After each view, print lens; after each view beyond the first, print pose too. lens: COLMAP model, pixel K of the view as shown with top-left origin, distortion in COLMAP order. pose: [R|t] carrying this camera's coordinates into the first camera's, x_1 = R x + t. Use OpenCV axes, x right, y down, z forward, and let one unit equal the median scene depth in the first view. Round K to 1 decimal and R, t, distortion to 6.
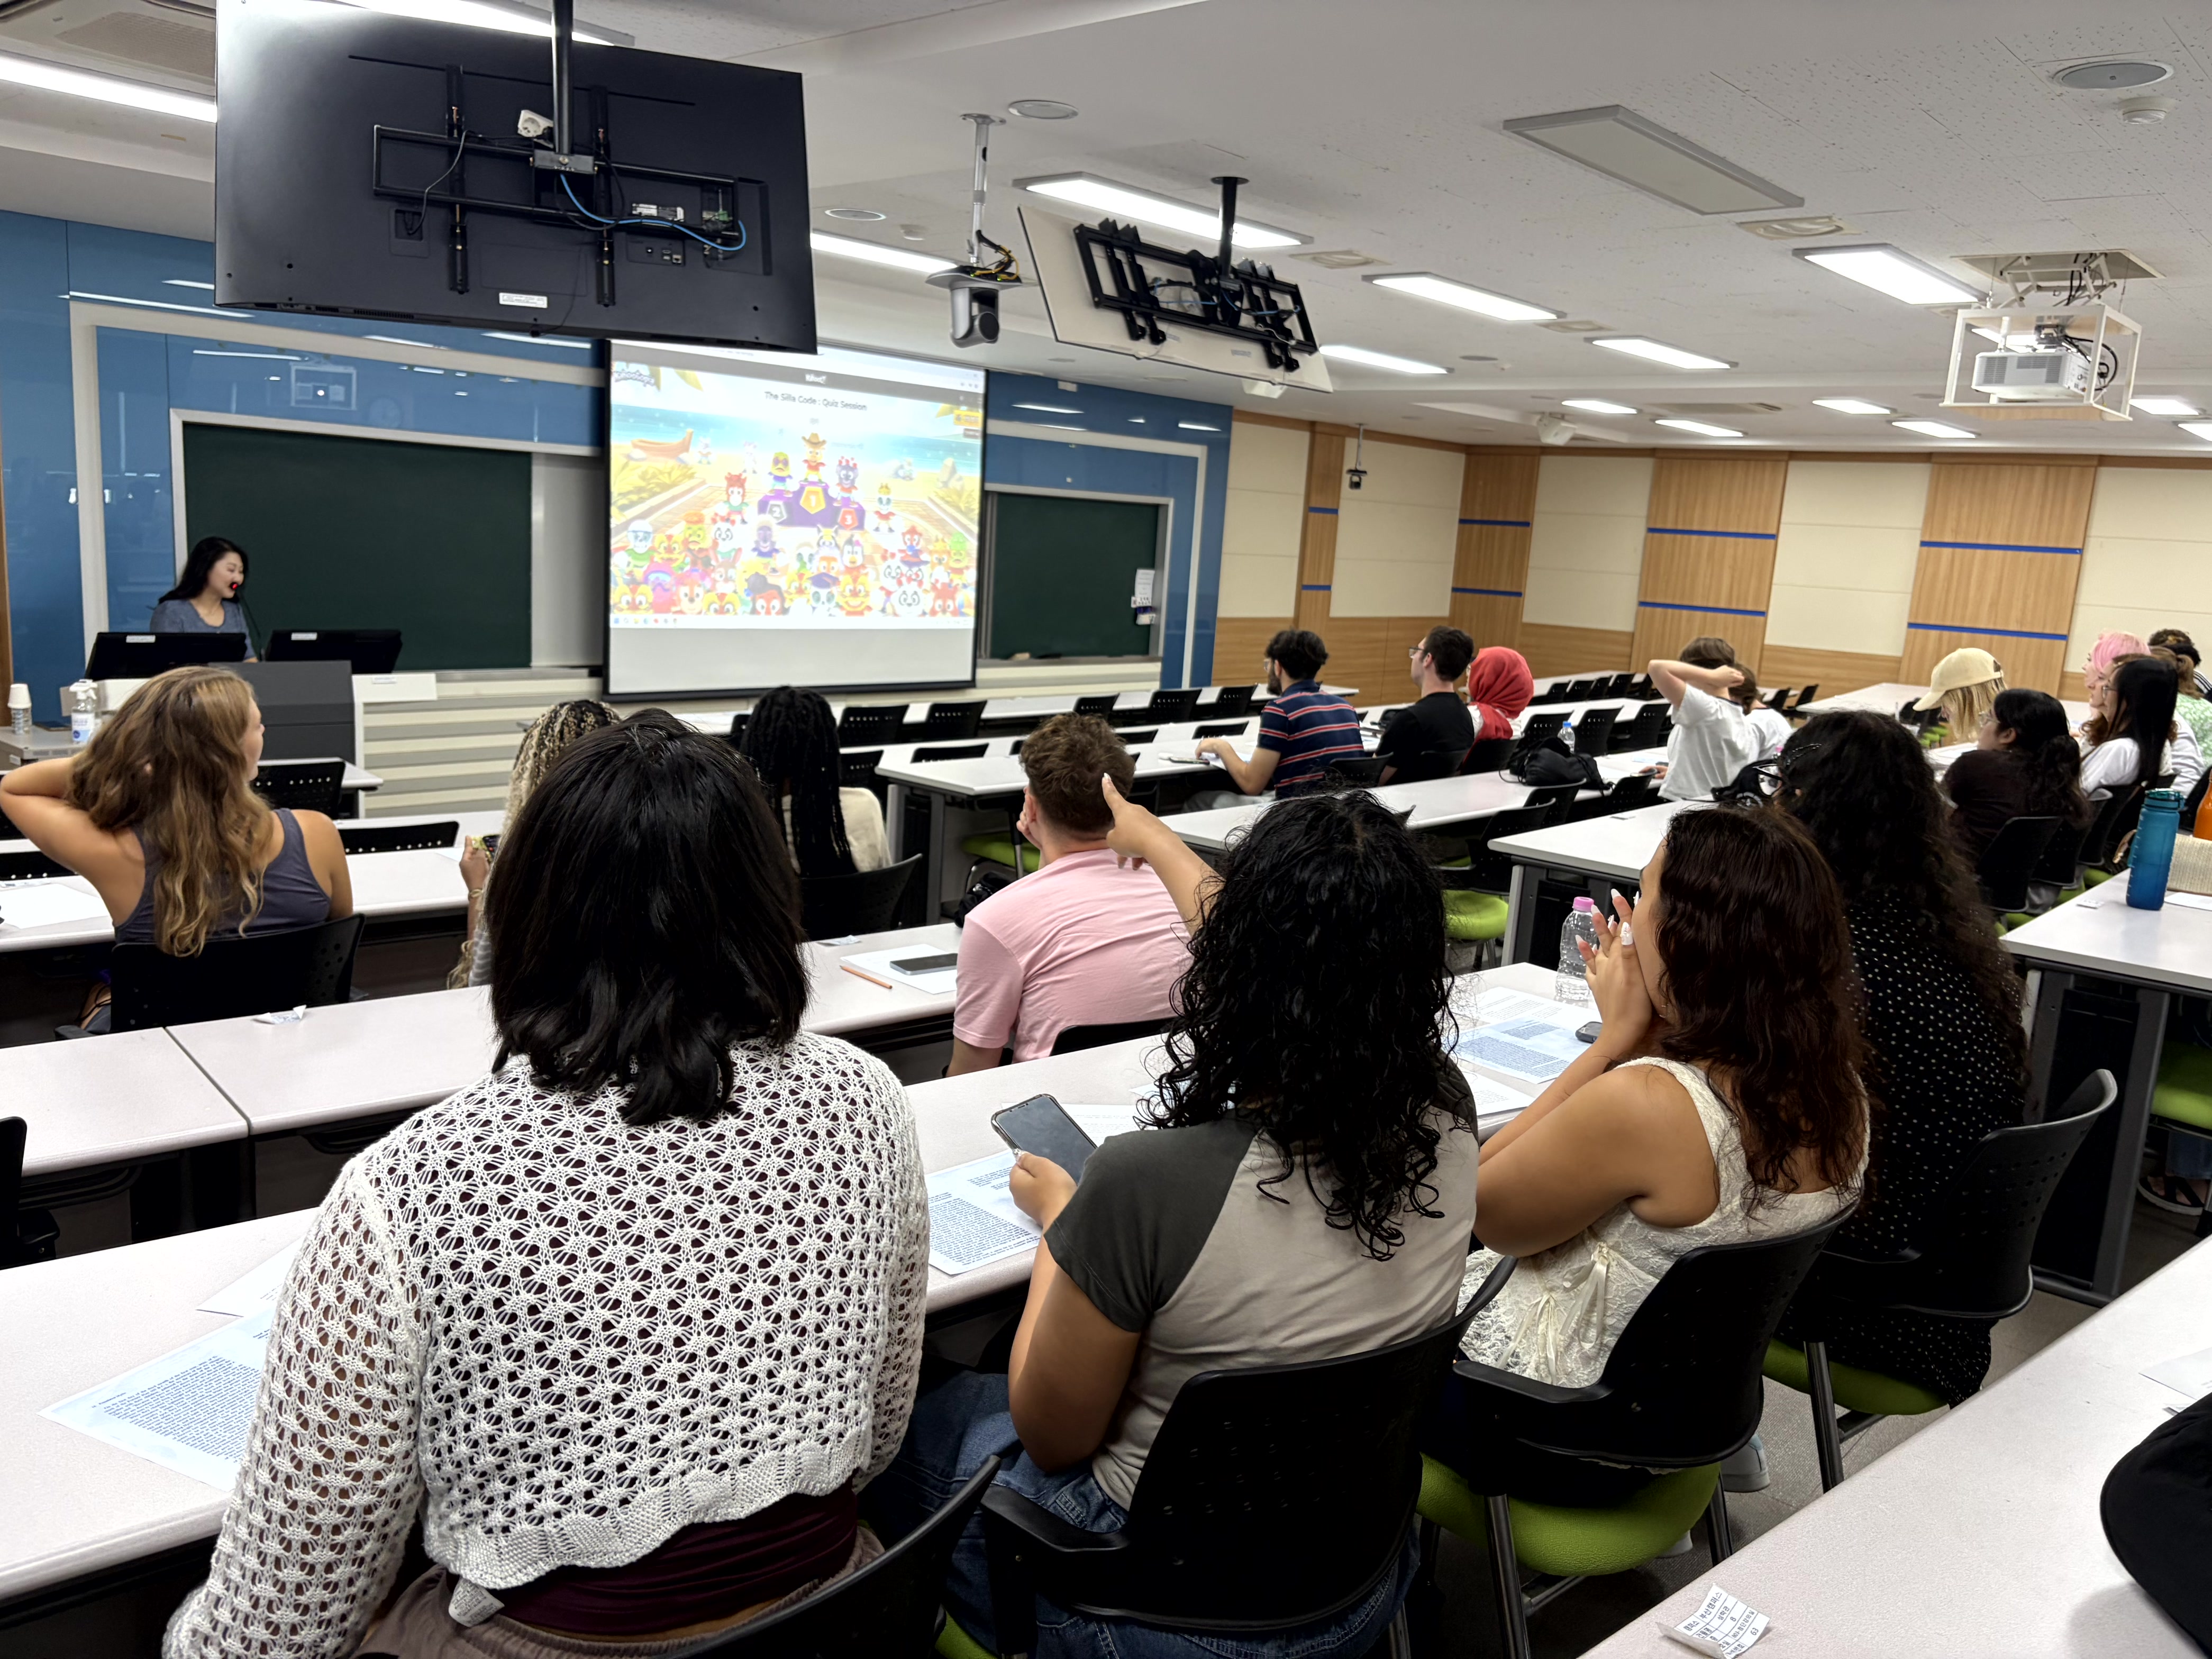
lens RADIAL K [[1661.7, 0, 1106.9], [0, 1661.7, 840.8], [0, 0, 1]] dist [0.037982, -0.032125]
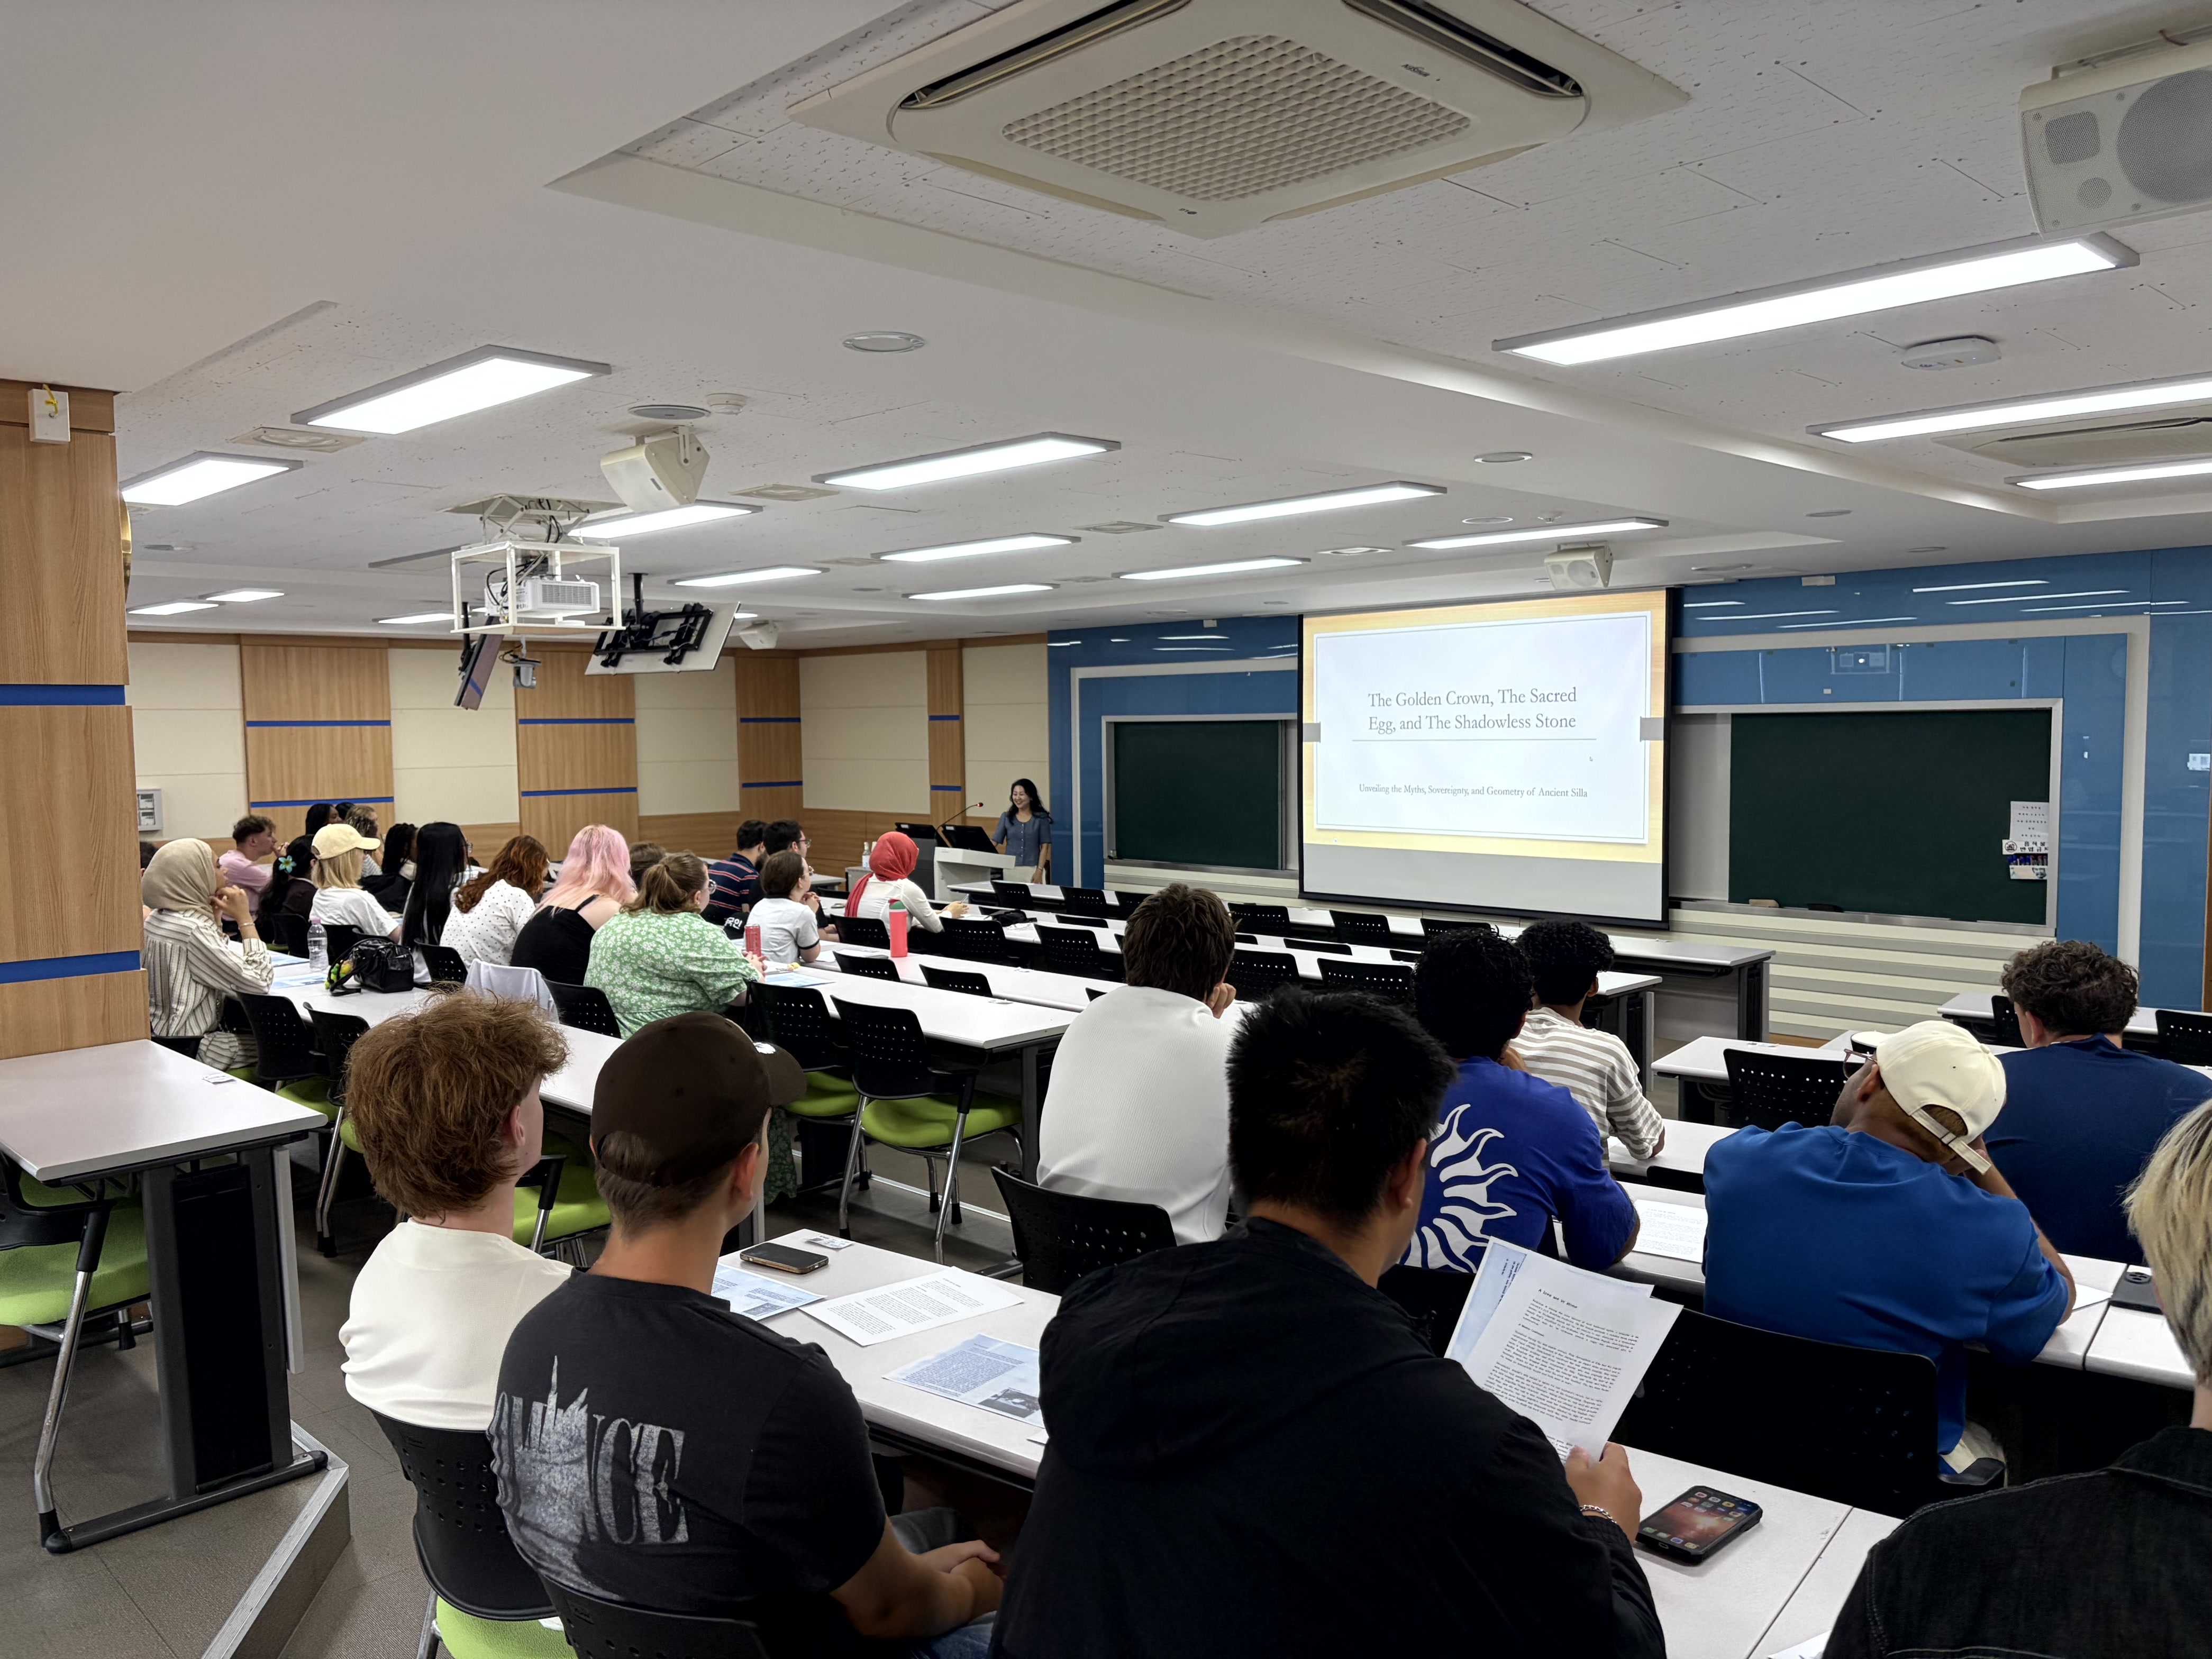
lens RADIAL K [[1661.7, 0, 1104.8], [0, 1661.7, 835.3], [0, 0, 1]] dist [0.037982, -0.032125]
pose [[-0.089395, 0.005603, -0.995981, 0.747844], [-0.177974, 0.983800, 0.021509, -0.095544], [0.979966, 0.179182, -0.086949, 0.680990]]
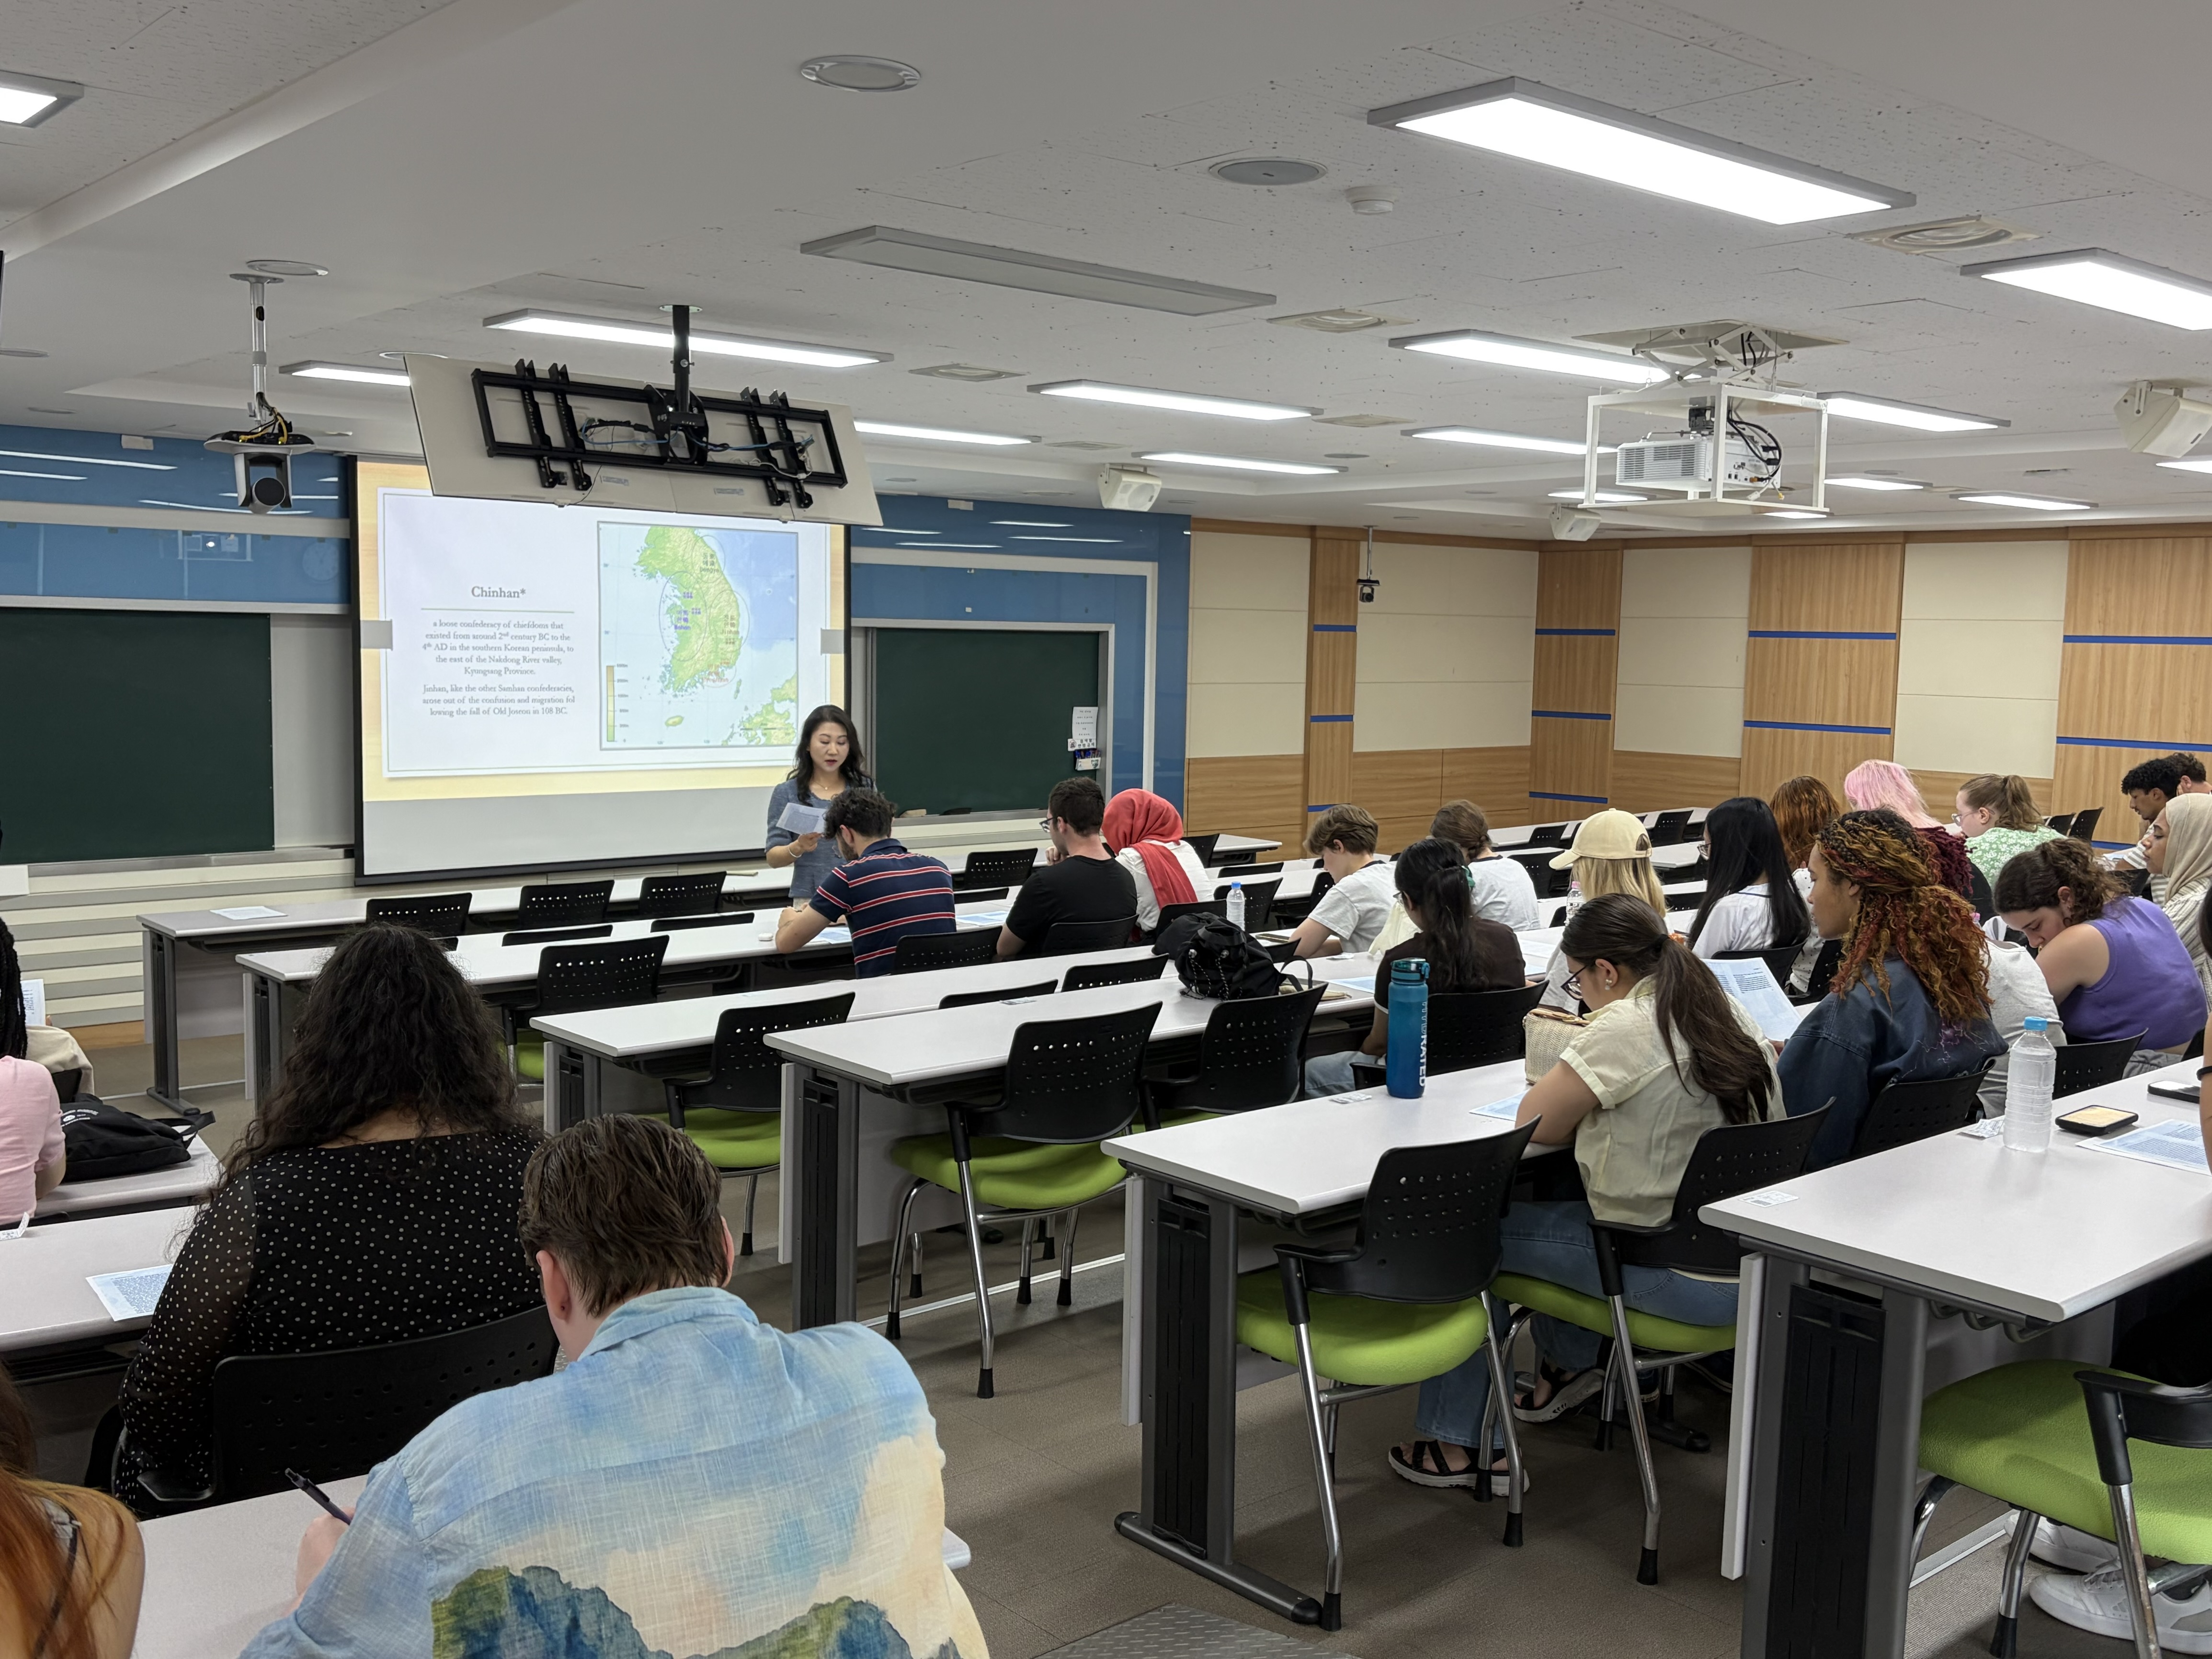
lens RADIAL K [[2021.1, 0, 1120.9], [0, 2021.1, 825.8], [0, 0, 1]] dist [0.045116, 0.000000]
pose [[0.990604, -0.029955, -0.133444, 0.177633], [0.016853, 0.995019, -0.098249, -0.000426], [0.135722, 0.095077, 0.986174, -0.014626]]
